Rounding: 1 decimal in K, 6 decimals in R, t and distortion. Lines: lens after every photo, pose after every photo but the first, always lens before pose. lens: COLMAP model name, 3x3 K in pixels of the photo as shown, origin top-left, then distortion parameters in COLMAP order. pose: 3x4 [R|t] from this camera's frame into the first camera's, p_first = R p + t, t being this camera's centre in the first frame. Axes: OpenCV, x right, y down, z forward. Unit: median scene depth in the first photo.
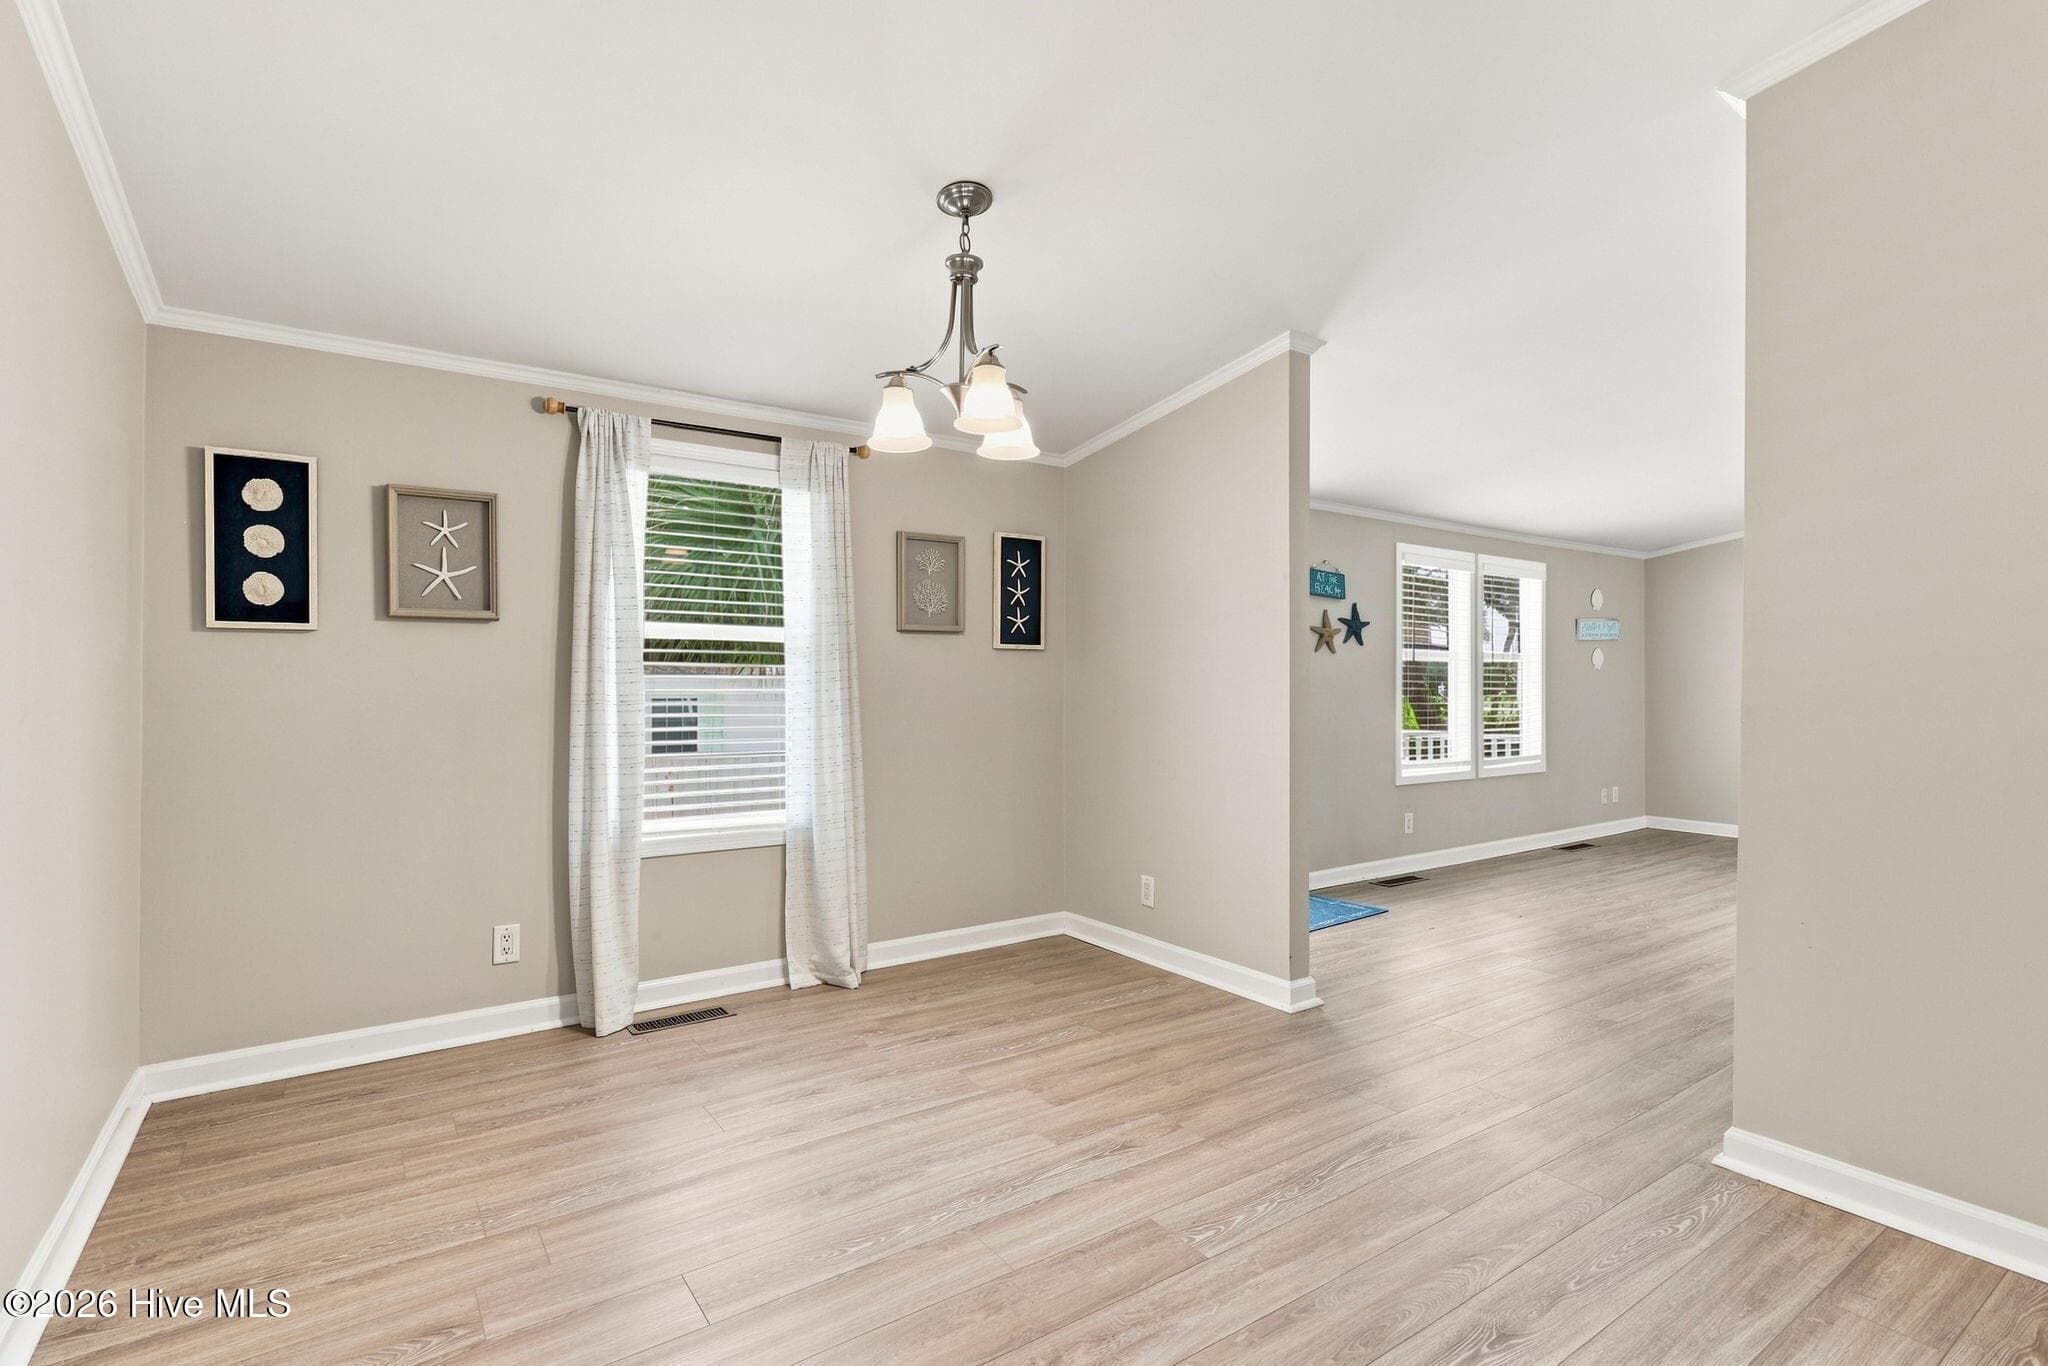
lens RADIAL K [[974.9, 0, 1025.2], [0, 974.9, 686.9], [0, 0, 1]] dist [0.000148, 0.000380]
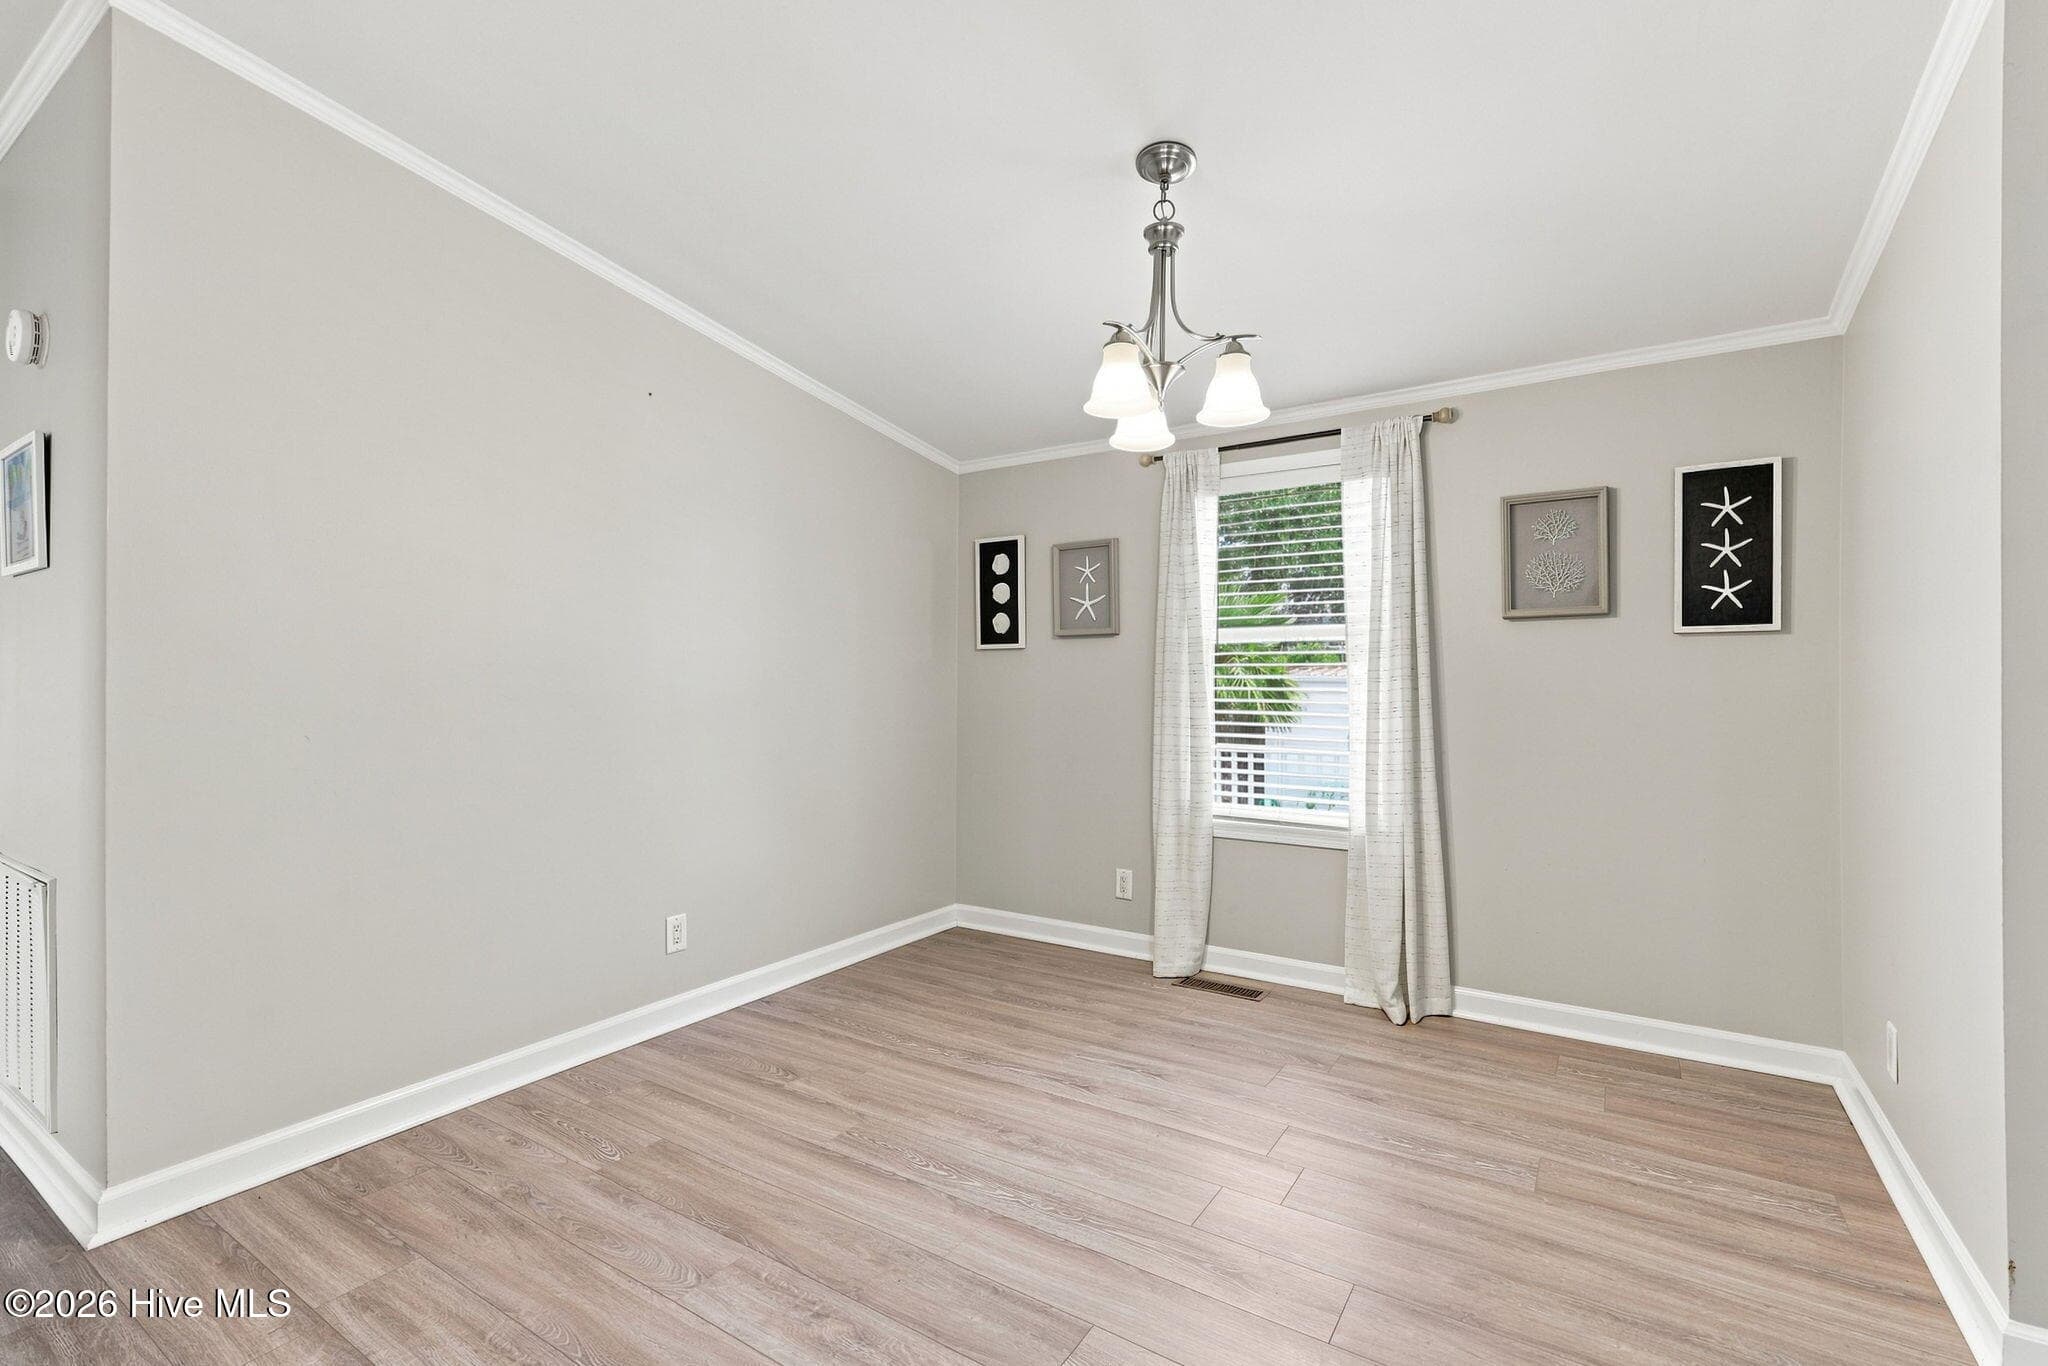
lens RADIAL K [[911.4, 0, 1024.4], [0, 911.4, 681.6], [0, 0, 1]] dist [0.000760, -0.000424]
pose [[0.375454, 0.002134, -0.926839, 0.531396], [-0.000760, 0.999998, 0.001994, -0.007156], [0.926841, -0.000045, 0.375455, 0.416791]]
